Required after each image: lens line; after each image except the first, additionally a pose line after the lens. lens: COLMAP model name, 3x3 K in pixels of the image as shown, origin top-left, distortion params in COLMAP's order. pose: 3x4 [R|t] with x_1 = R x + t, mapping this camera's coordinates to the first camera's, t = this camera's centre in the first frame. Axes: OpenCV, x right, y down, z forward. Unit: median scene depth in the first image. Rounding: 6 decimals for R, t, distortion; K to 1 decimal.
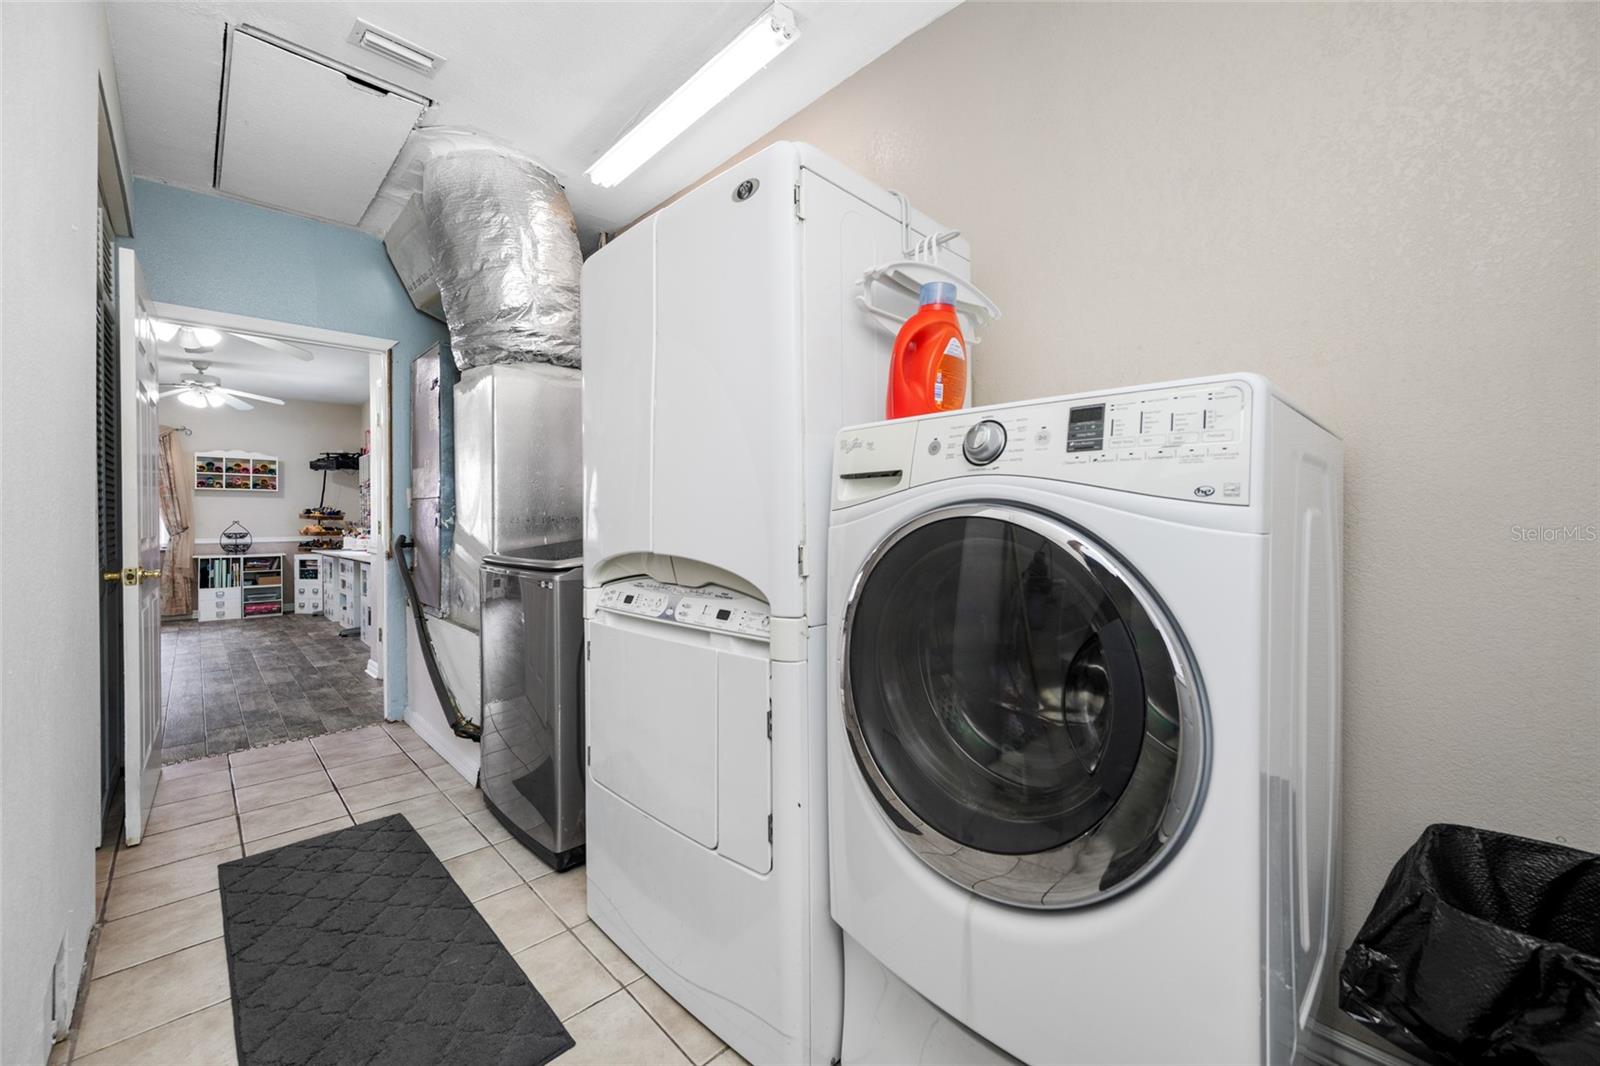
lens RADIAL K [[632.8, 0, 803.2], [0, 632.8, 523.7], [0, 0, 1]] dist [-0.001678, 0.000090]
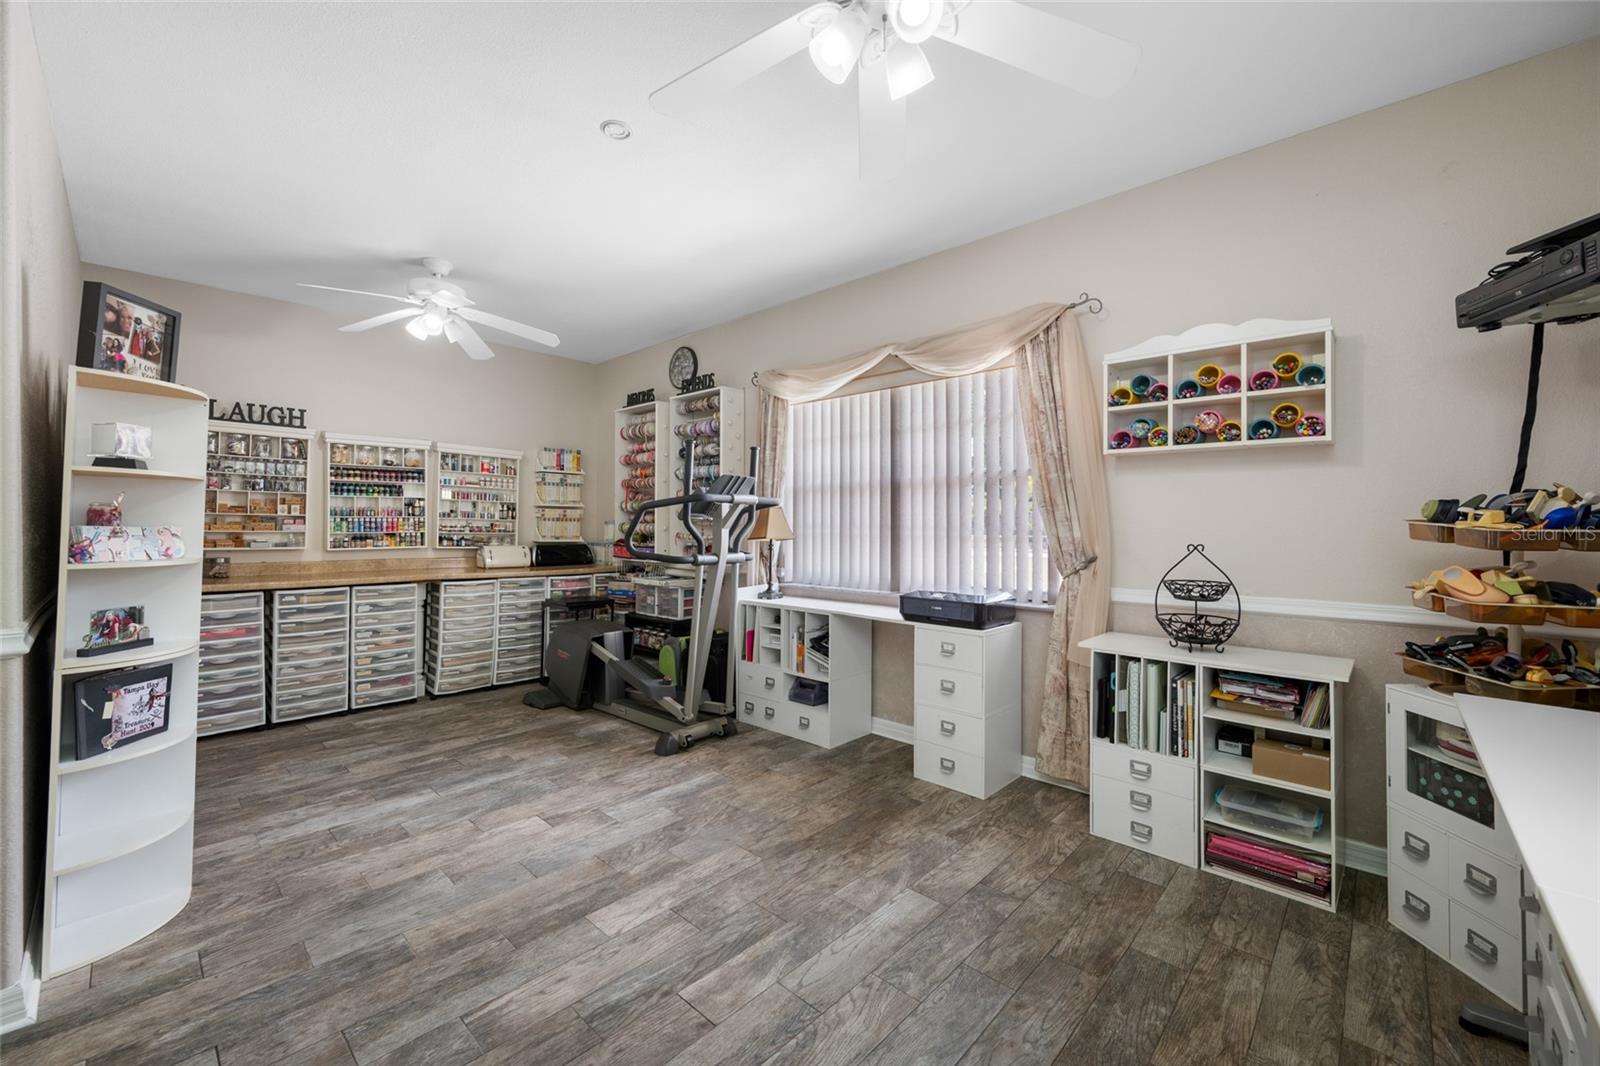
lens RADIAL K [[632.8, 0, 803.1], [0, 632.8, 517.7], [0, 0, 1]] dist [-0.001678, 0.000090]
pose [[0.060476, -0.007859, -0.998139, -0.579889], [-0.013254, 0.999875, -0.008675, -0.011986], [0.998082, 0.013753, 0.060365, 0.768261]]
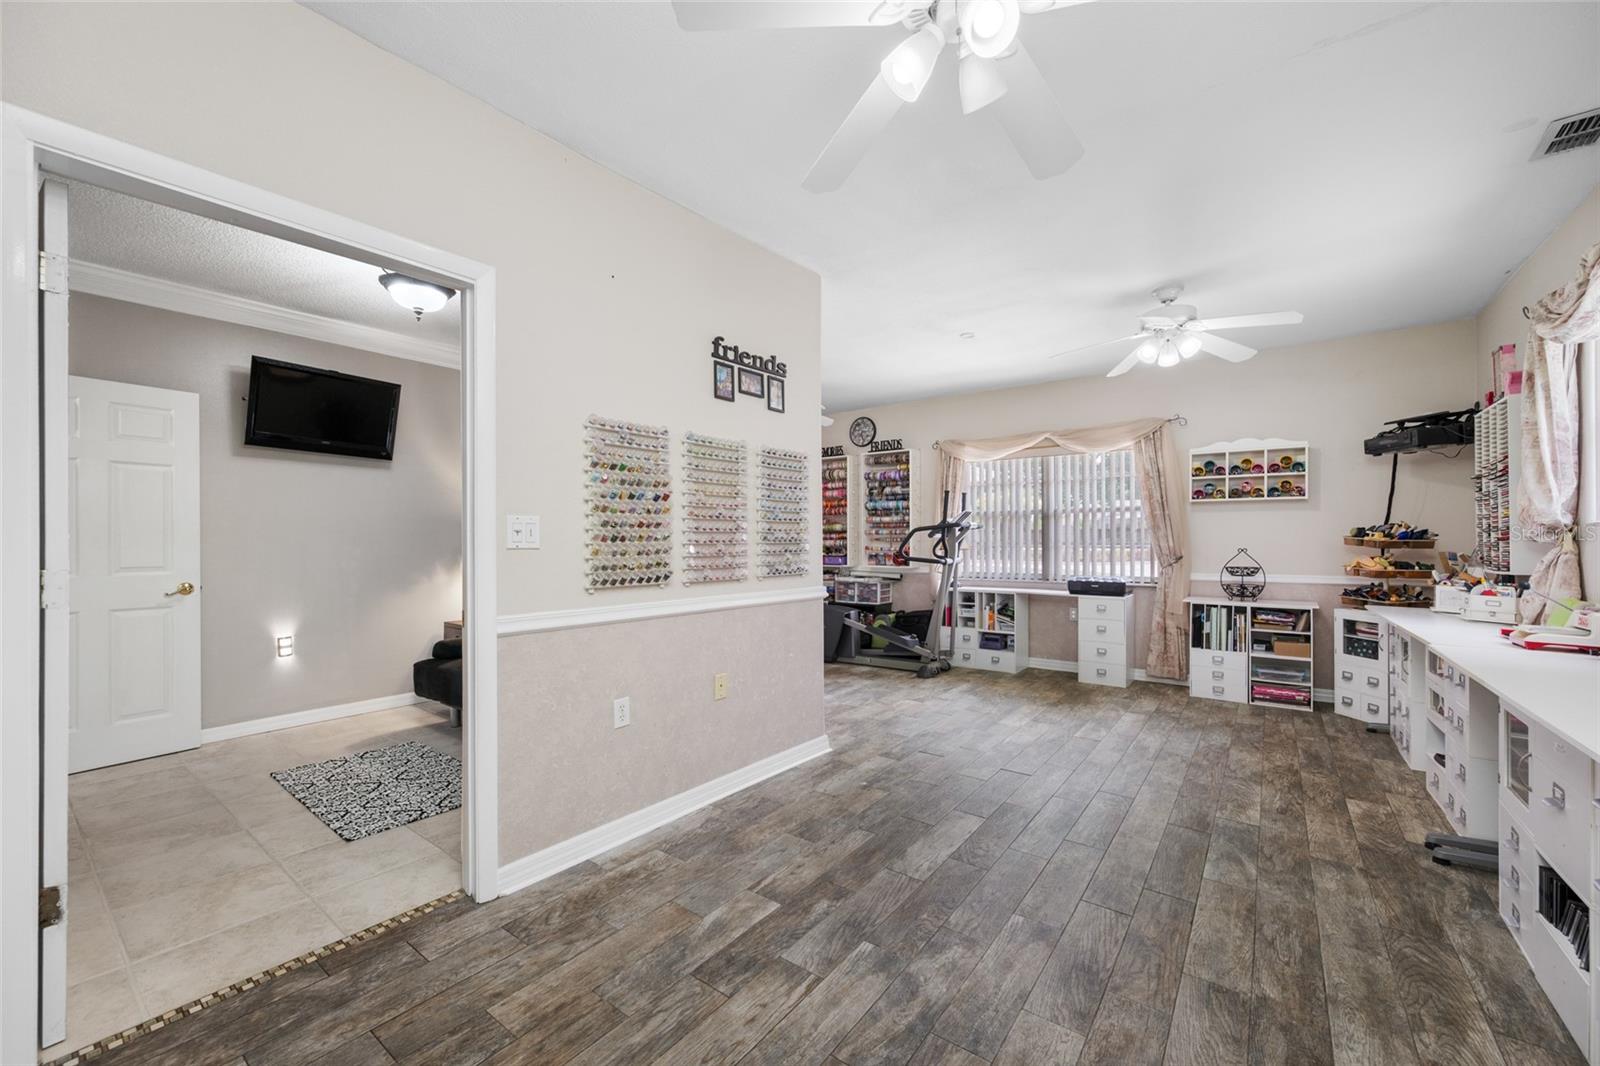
lens RADIAL K [[632.8, 0, 799.0], [0, 632.8, 539.0], [0, 0, 1]] dist [-0.001678, 0.000090]
pose [[0.164531, 0.002116, -0.986370, -0.332090], [-0.006428, 0.999979, 0.001073, -0.011338], [0.986351, 0.006164, 0.164541, 0.441815]]
